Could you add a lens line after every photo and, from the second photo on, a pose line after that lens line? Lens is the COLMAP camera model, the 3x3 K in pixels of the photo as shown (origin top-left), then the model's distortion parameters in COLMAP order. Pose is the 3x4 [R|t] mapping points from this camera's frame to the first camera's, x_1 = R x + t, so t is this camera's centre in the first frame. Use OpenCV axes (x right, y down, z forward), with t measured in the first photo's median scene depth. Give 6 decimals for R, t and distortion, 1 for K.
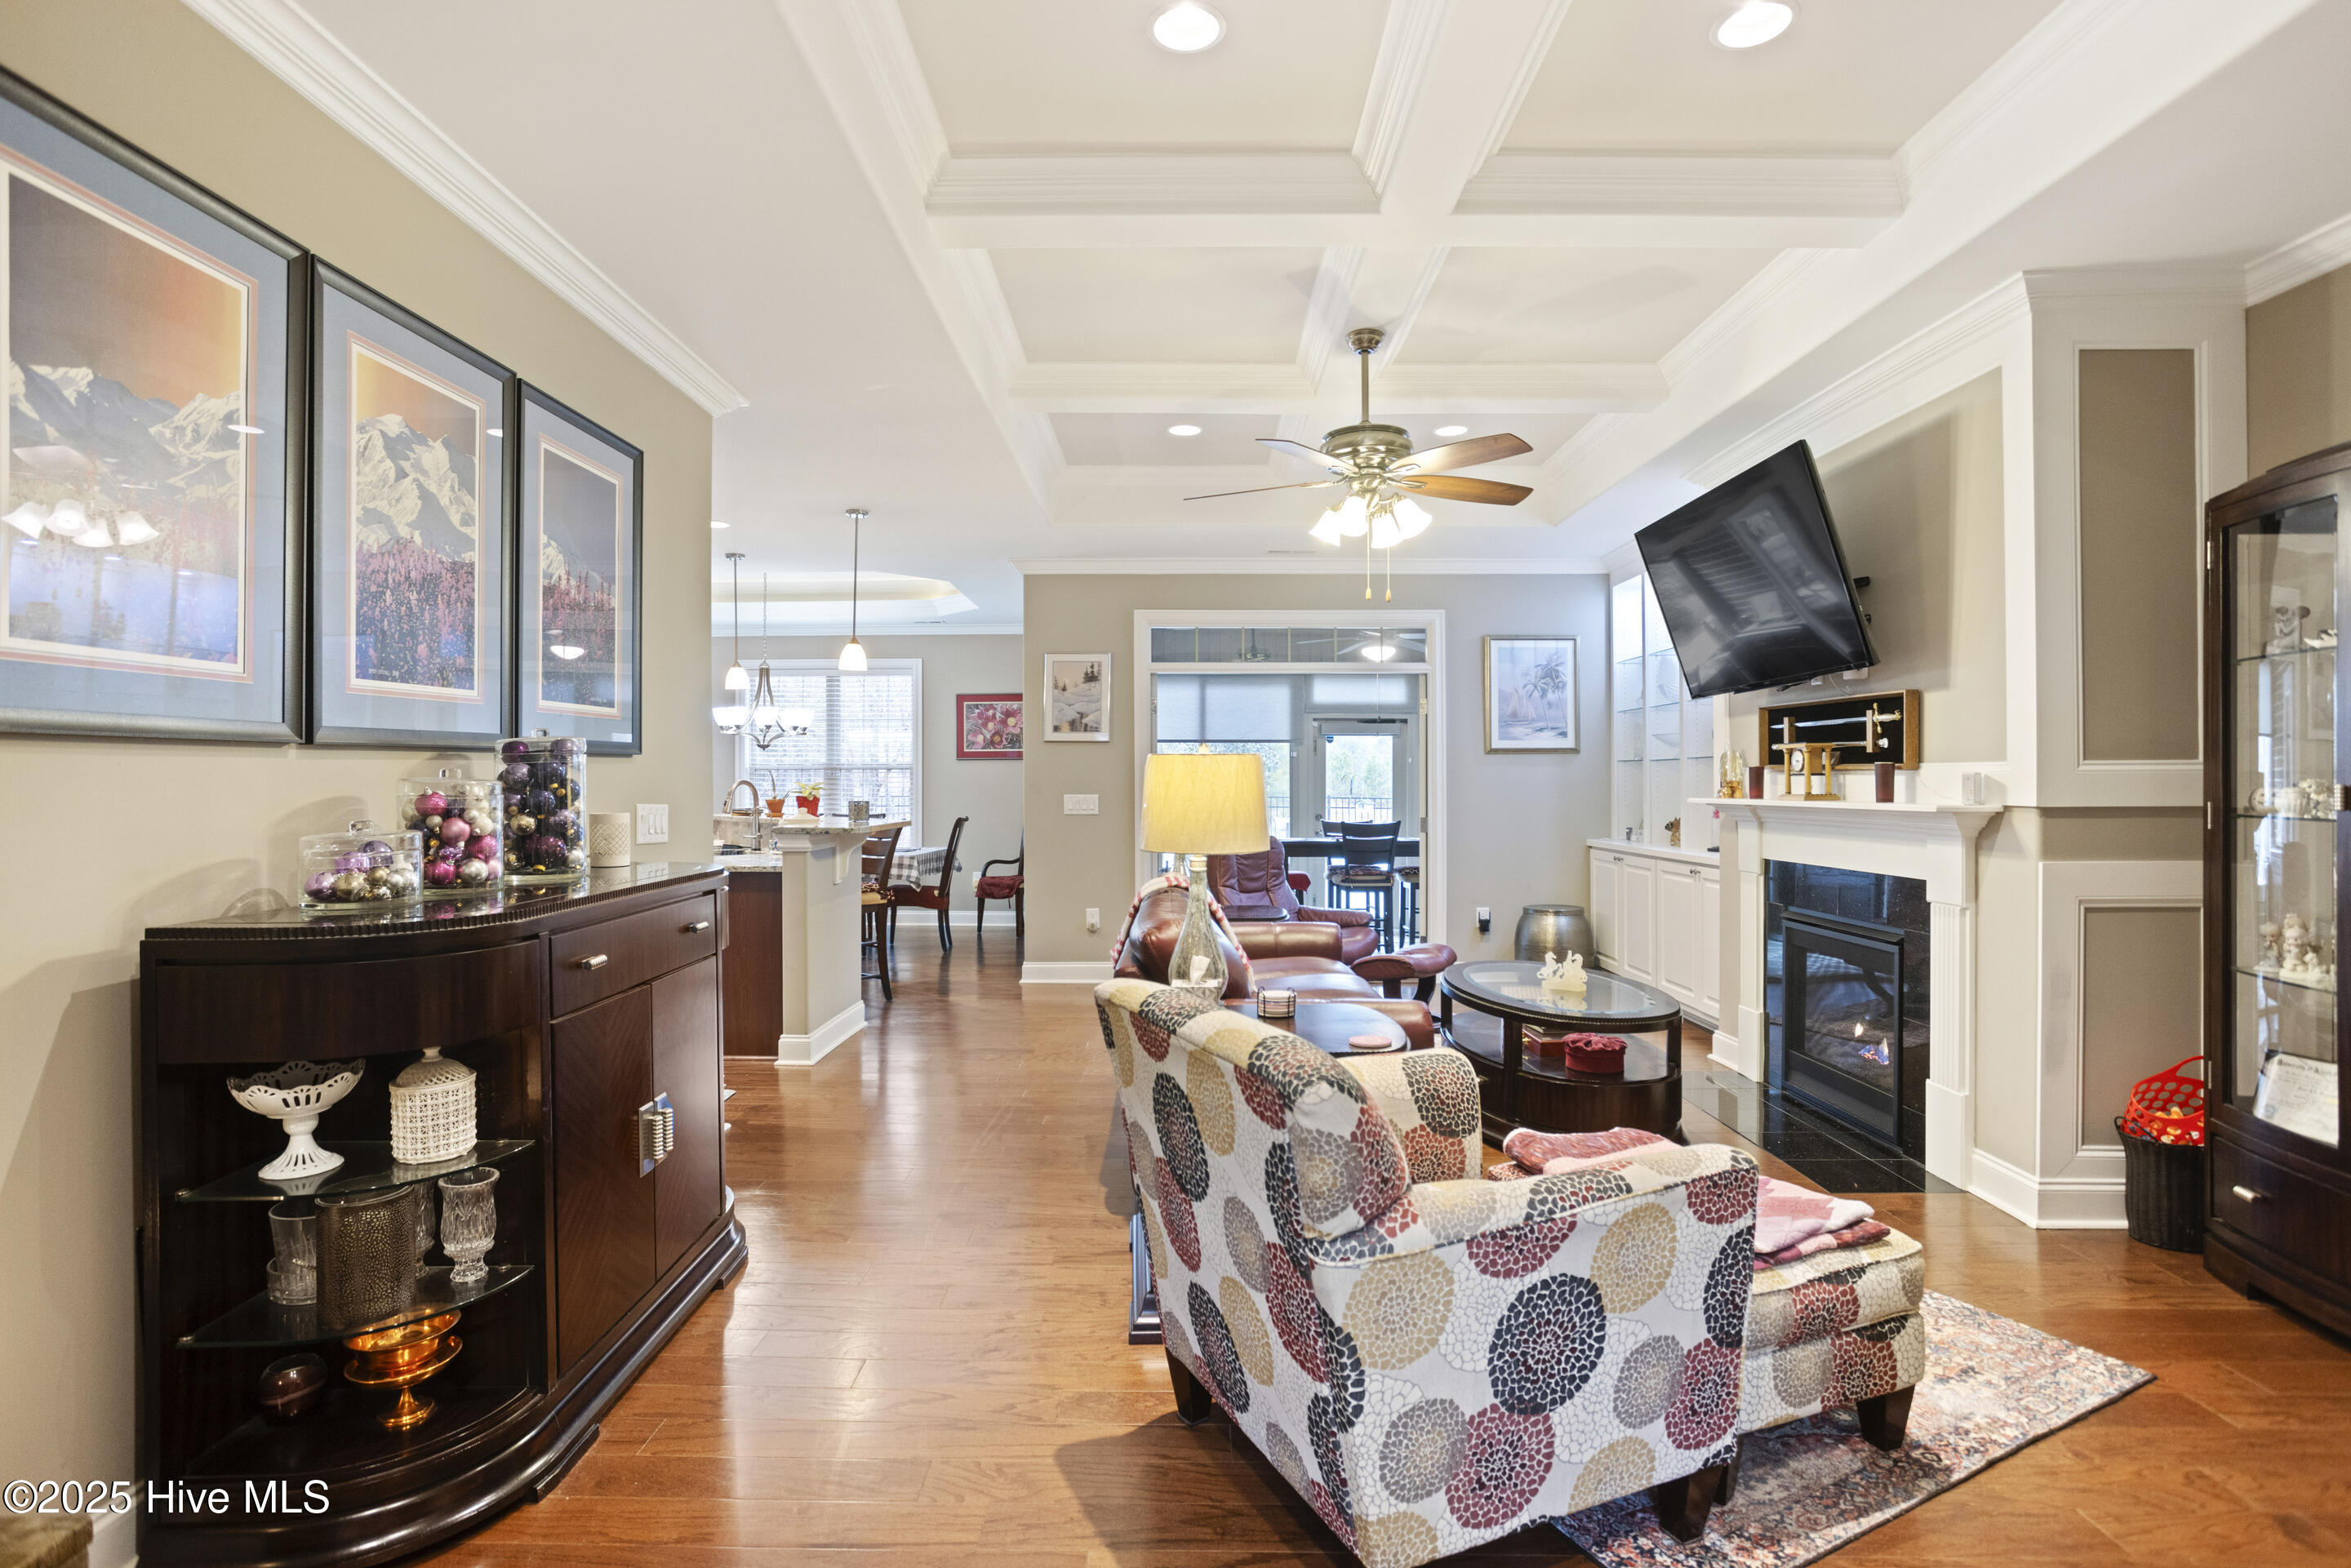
lens RADIAL K [[1147.9, 0, 1187.7], [0, 1147.9, 789.2], [0, 0, 1]] dist [-0.031007, 0.003043]
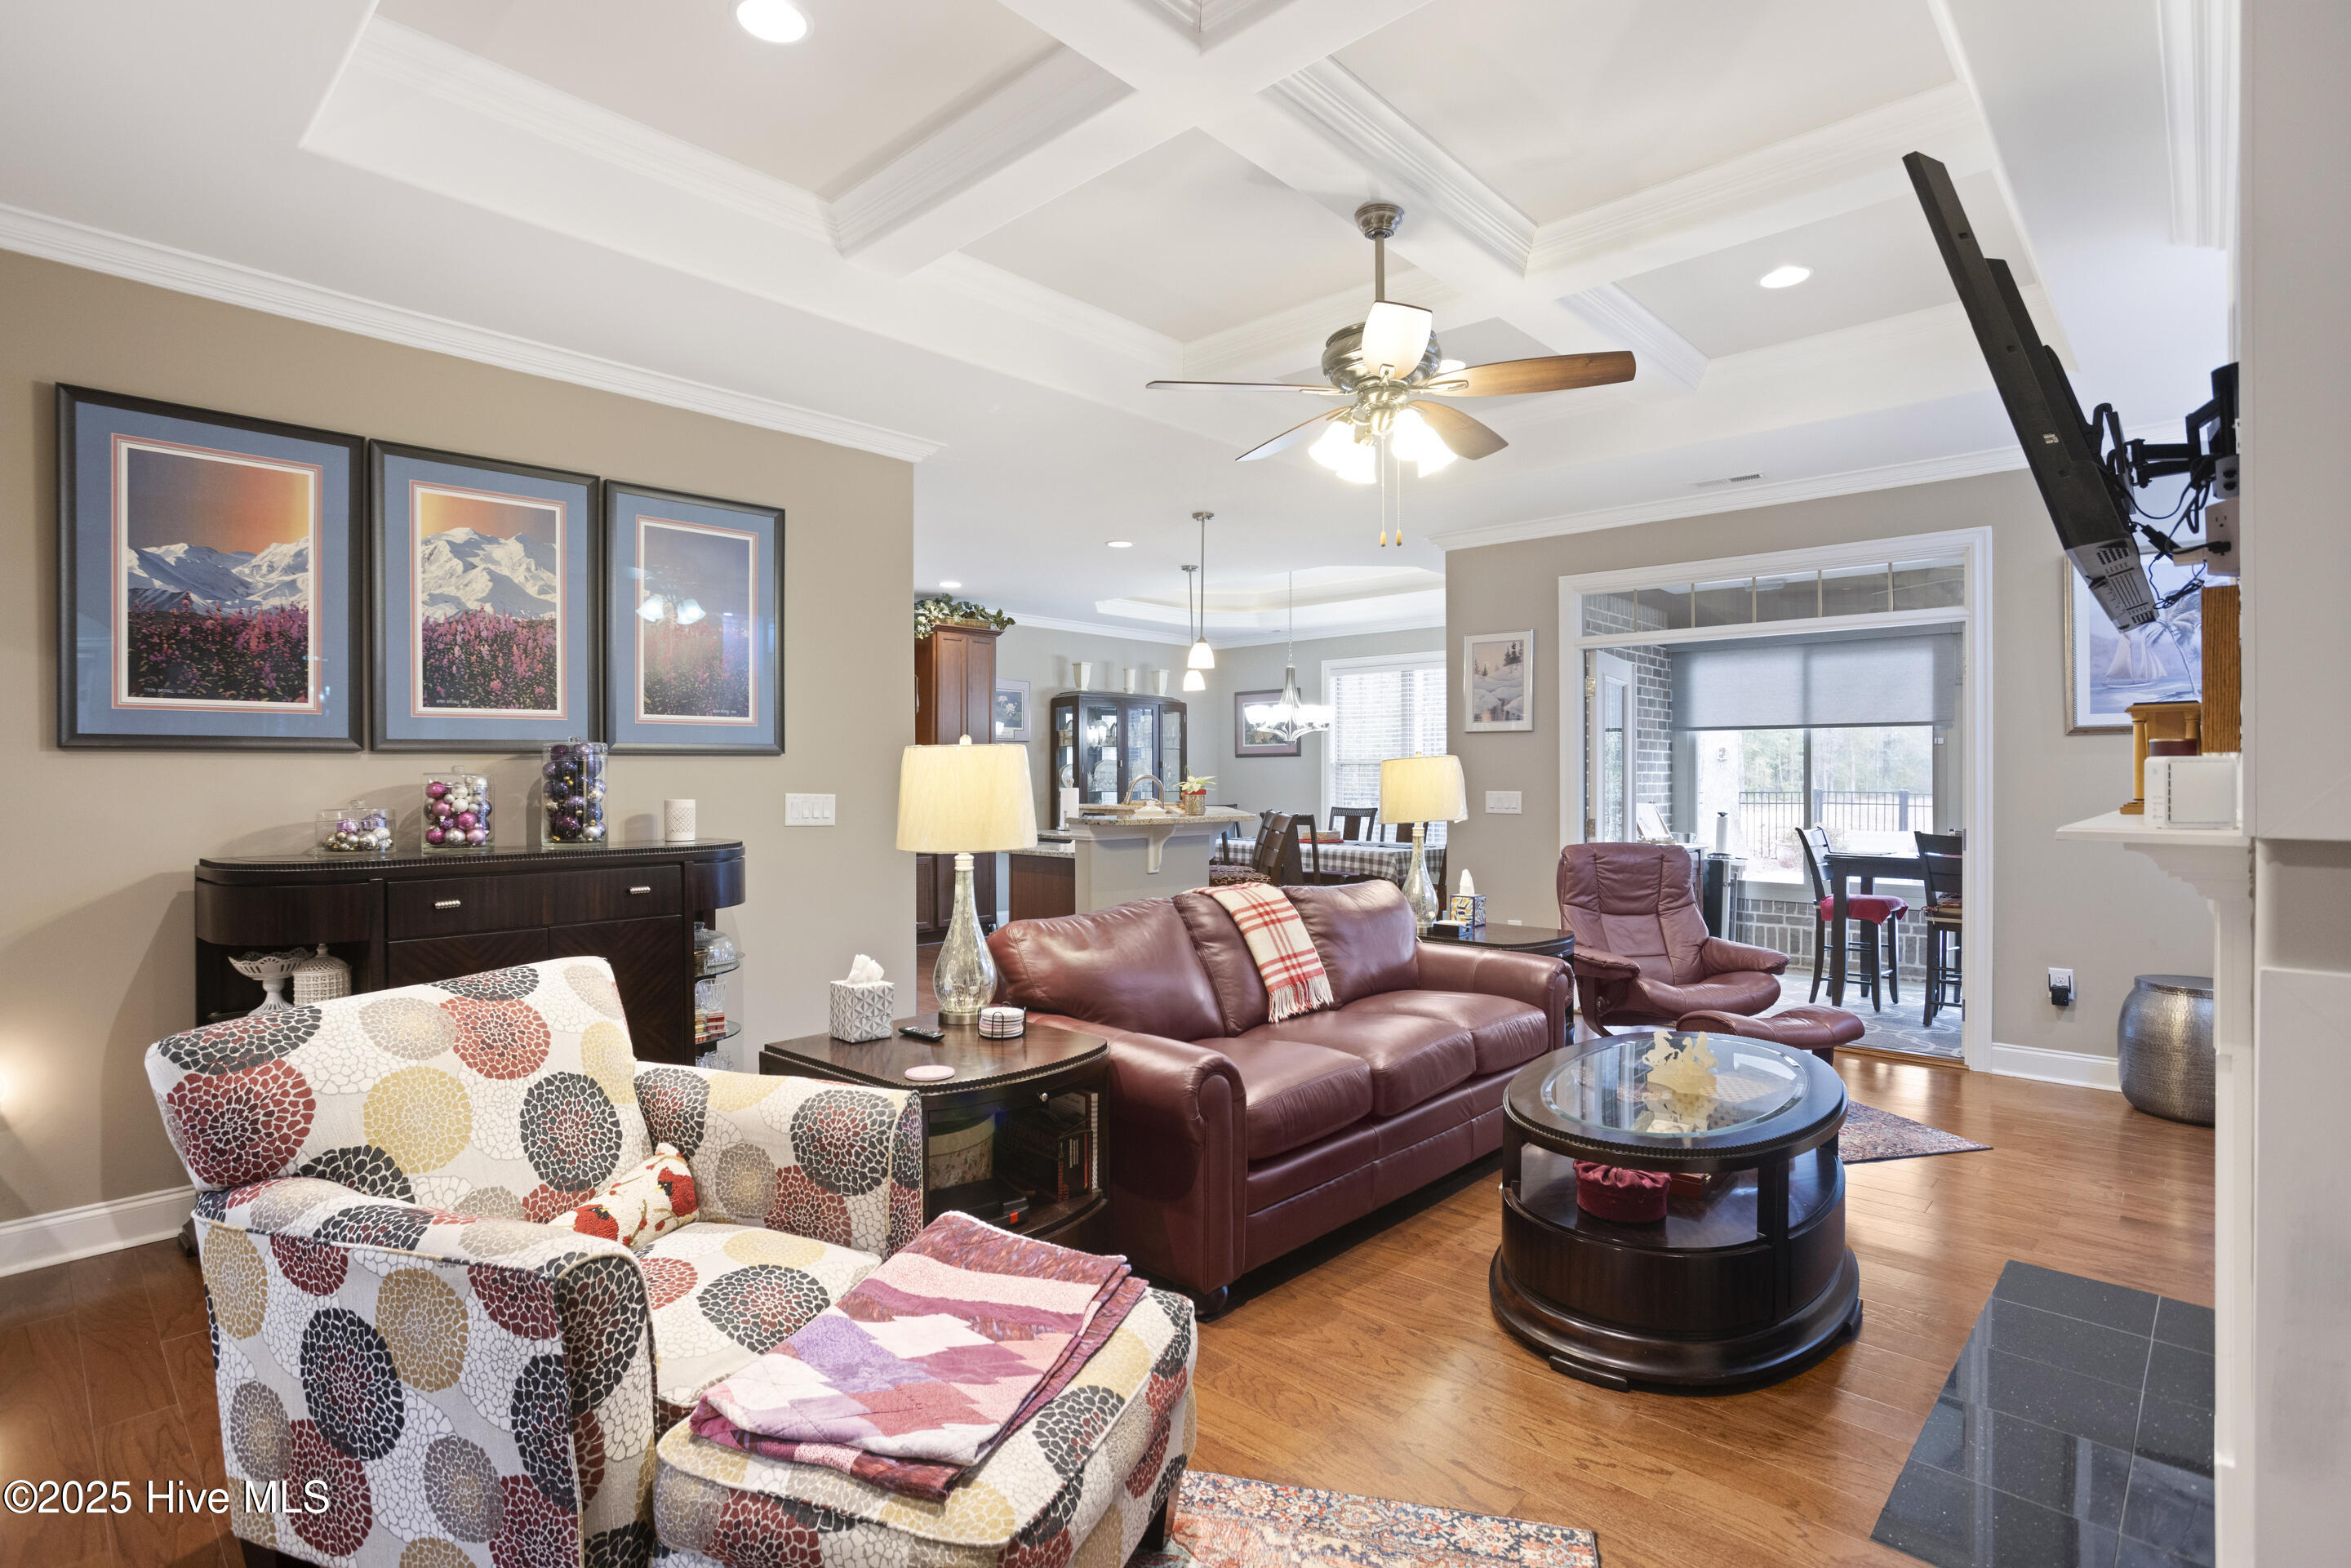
lens RADIAL K [[1147.9, 0, 1175.2], [0, 1147.9, 785.0], [0, 0, 1]] dist [-0.031007, 0.003043]
pose [[0.730363, 0.007022, -0.683023, 0.857597], [-0.006485, 0.999973, 0.003345, -0.003746], [0.683029, 0.001986, 0.730389, 0.471954]]
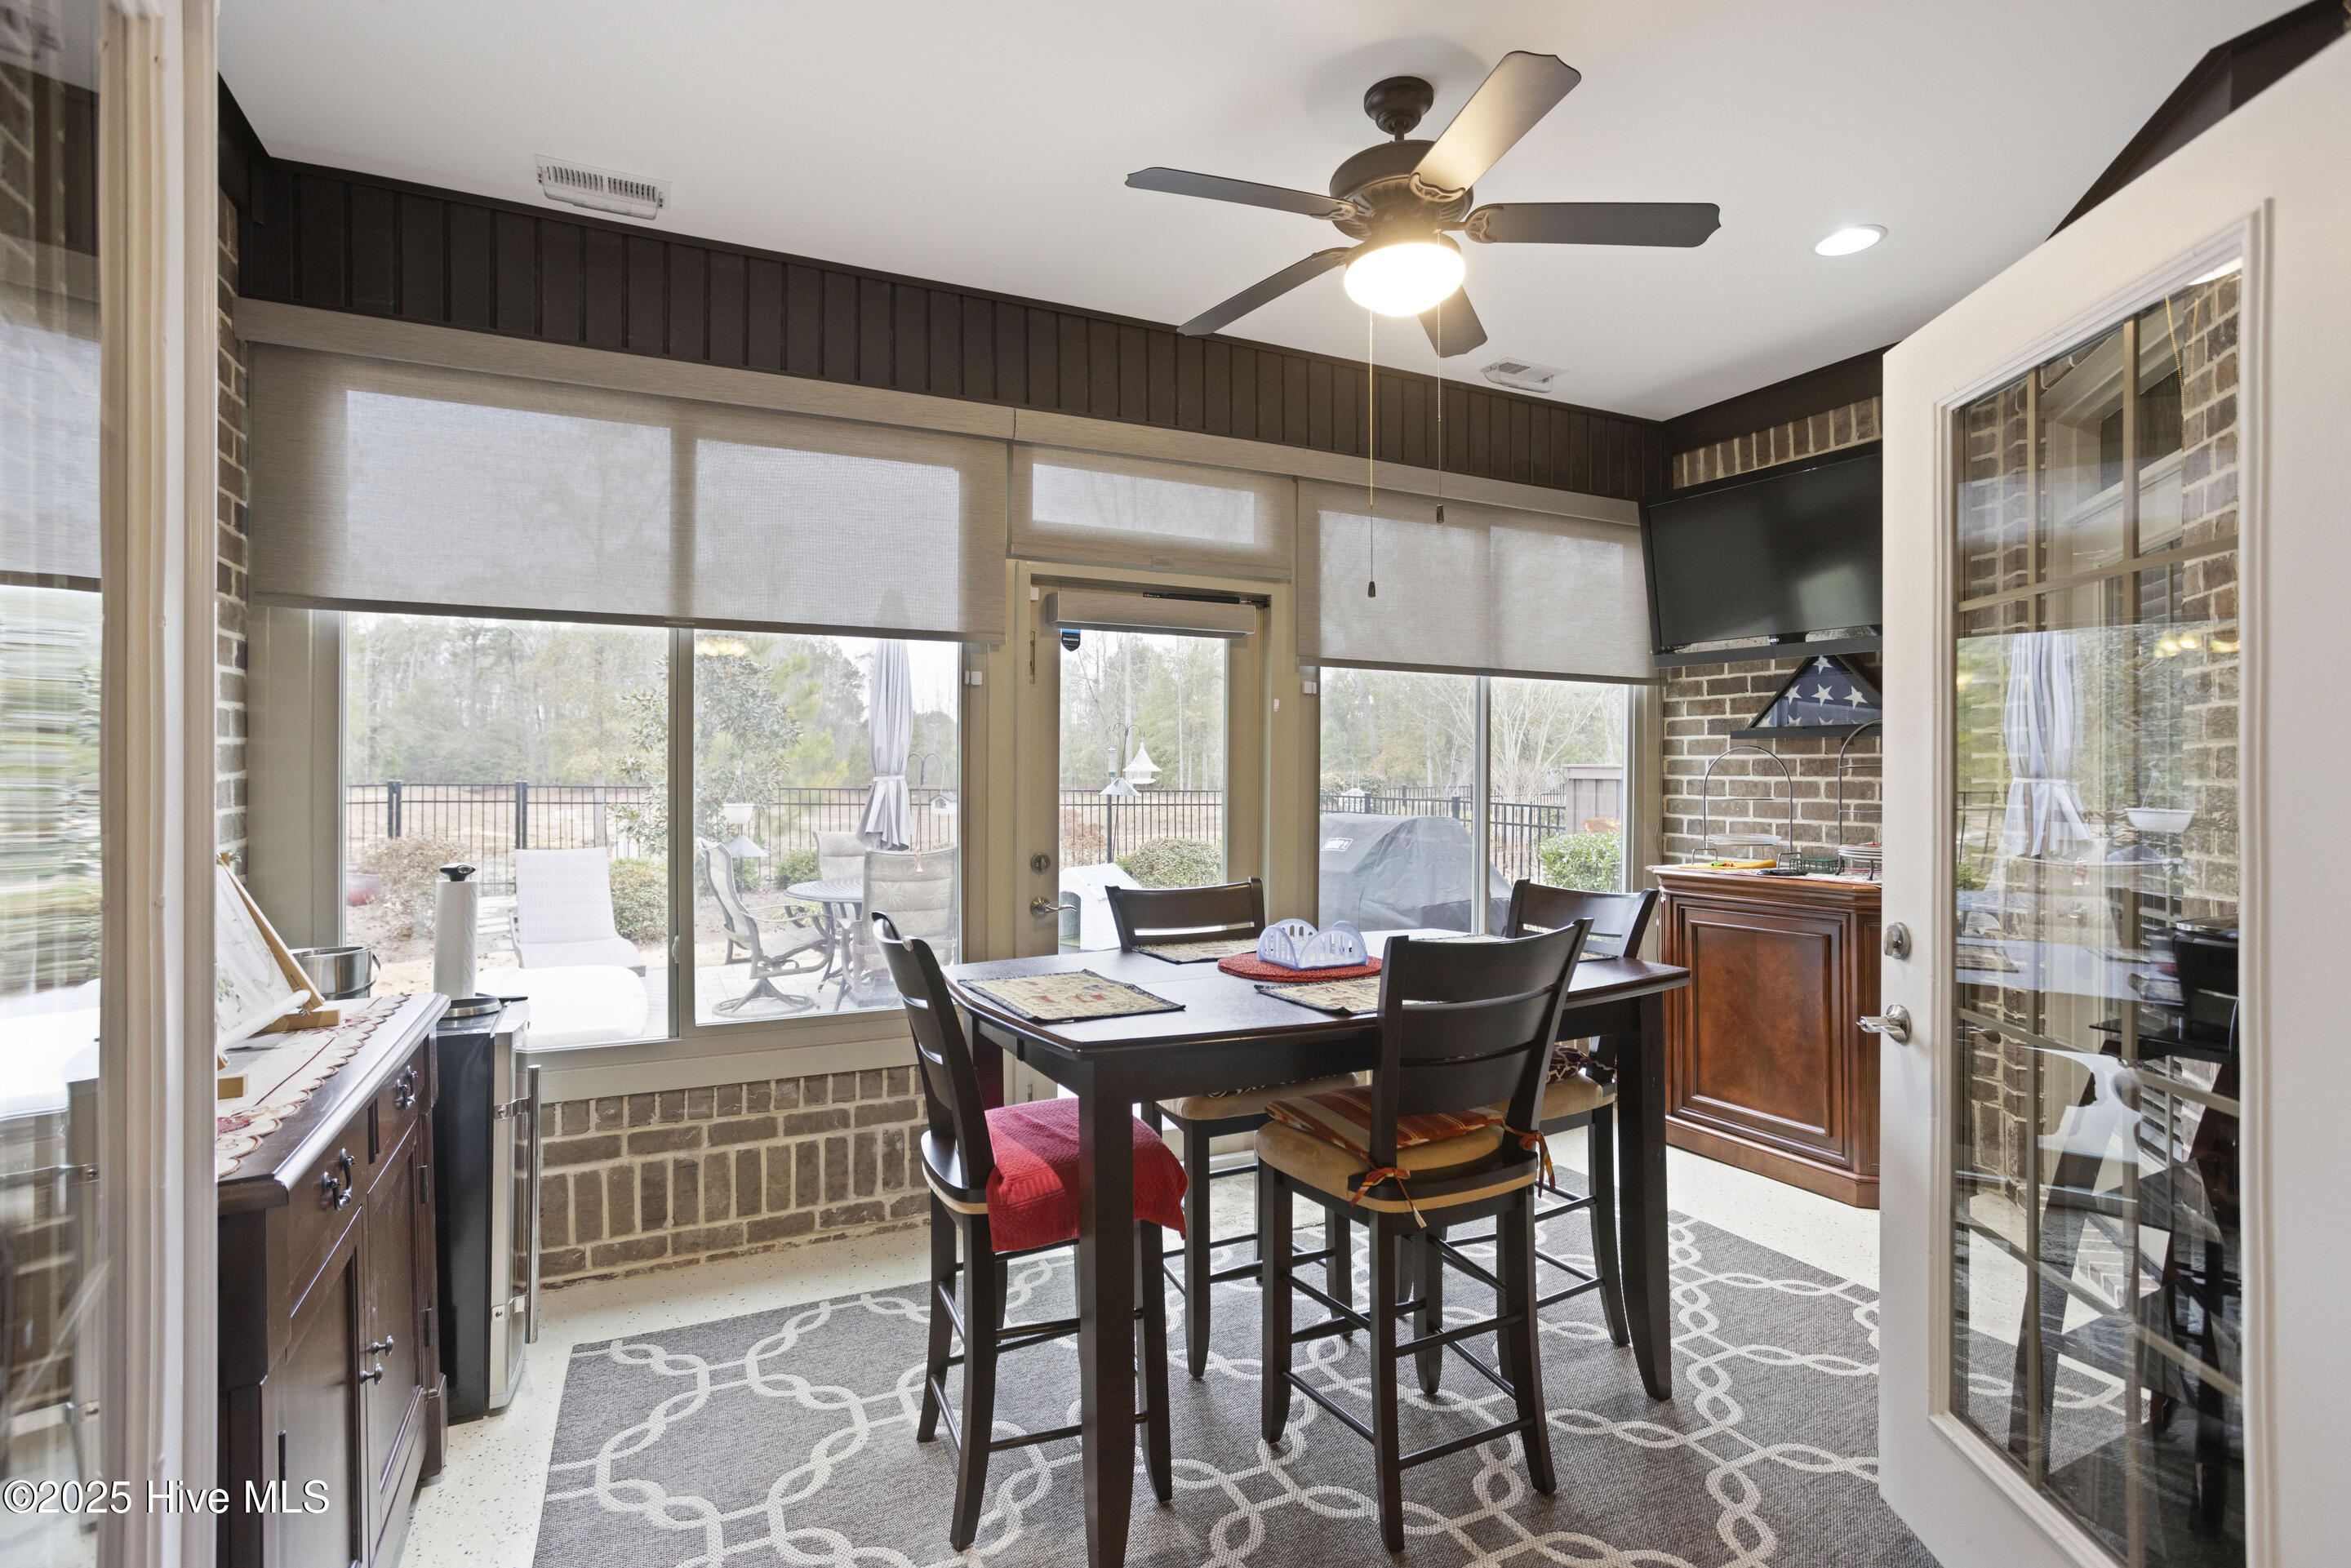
lens RADIAL K [[1120.2, 0, 1171.2], [0, 1120.2, 786.7], [0, 0, 1]] dist [-0.028774, 0.008073]
pose [[0.898574, -0.003594, 0.438807, 0.004420], [-0.000983, 0.999947, 0.010203, -0.007811], [-0.438821, -0.009600, 0.898523, 2.527120]]
